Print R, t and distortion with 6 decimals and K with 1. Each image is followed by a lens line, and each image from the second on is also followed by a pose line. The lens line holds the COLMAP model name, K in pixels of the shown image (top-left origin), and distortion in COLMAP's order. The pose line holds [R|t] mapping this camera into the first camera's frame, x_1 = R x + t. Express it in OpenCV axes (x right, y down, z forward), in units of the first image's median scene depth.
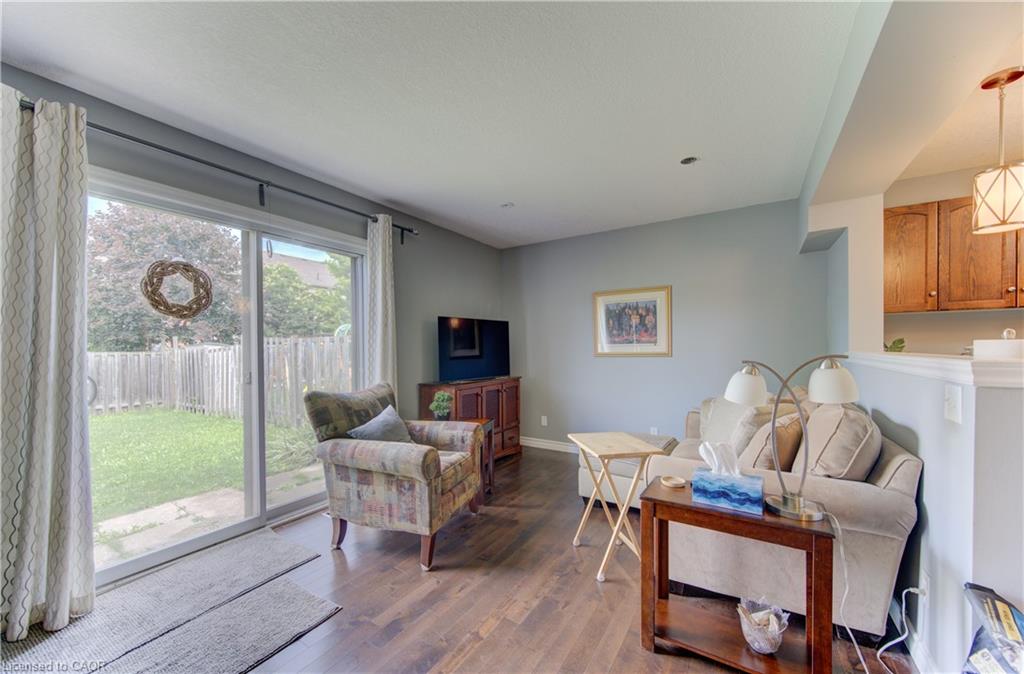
lens RADIAL K [[394.8, 0, 510.5], [0, 394.8, 346.6], [0, 0, 1]] dist [0.000370, -0.000473]
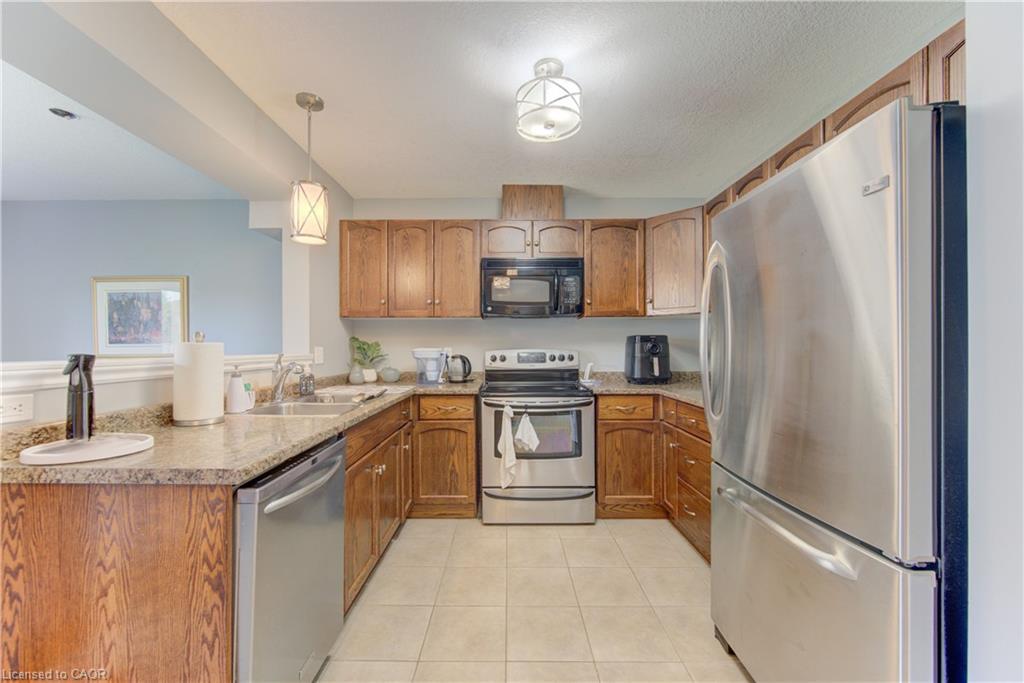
lens RADIAL K [[399.7, 0, 508.1], [0, 399.7, 346.0], [0, 0, 1]] dist [-0.004941, -0.000282]
pose [[0.840268, 0.009502, 0.542088, 0.636305], [-0.006707, 0.999952, -0.007131, -0.002315], [-0.542130, 0.002356, 0.840292, -0.120631]]
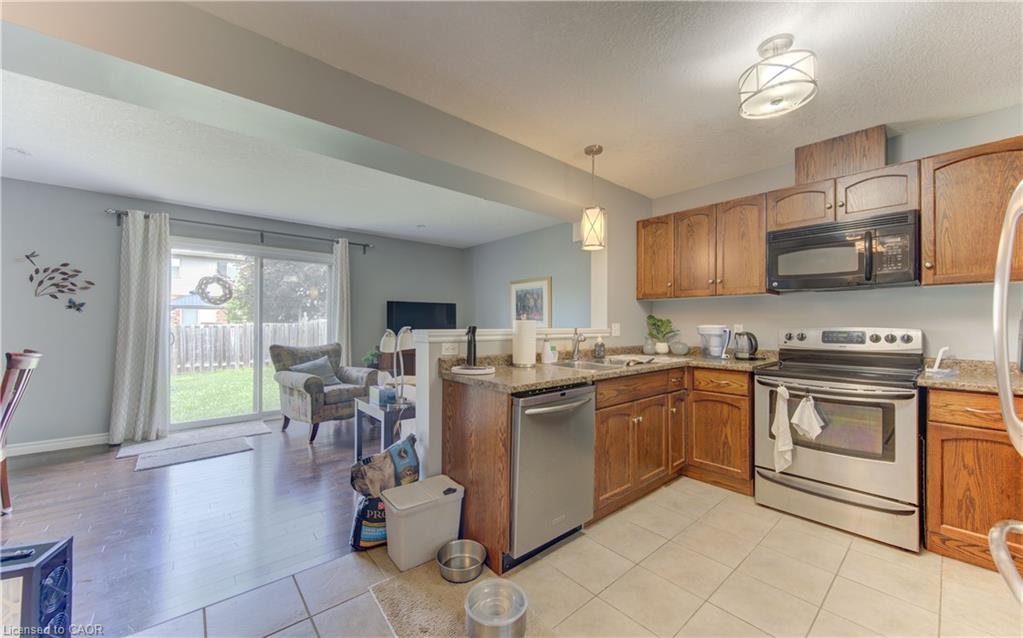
lens RADIAL K [[386.6, 0, 515.7], [0, 386.6, 320.3], [0, 0, 1]] dist [-0.005681, -0.000187]
pose [[0.959648, 0.011111, -0.280984, 0.793378], [-0.012841, 0.999908, -0.004316, -0.003883], [0.280910, 0.007750, 0.959703, -0.299079]]
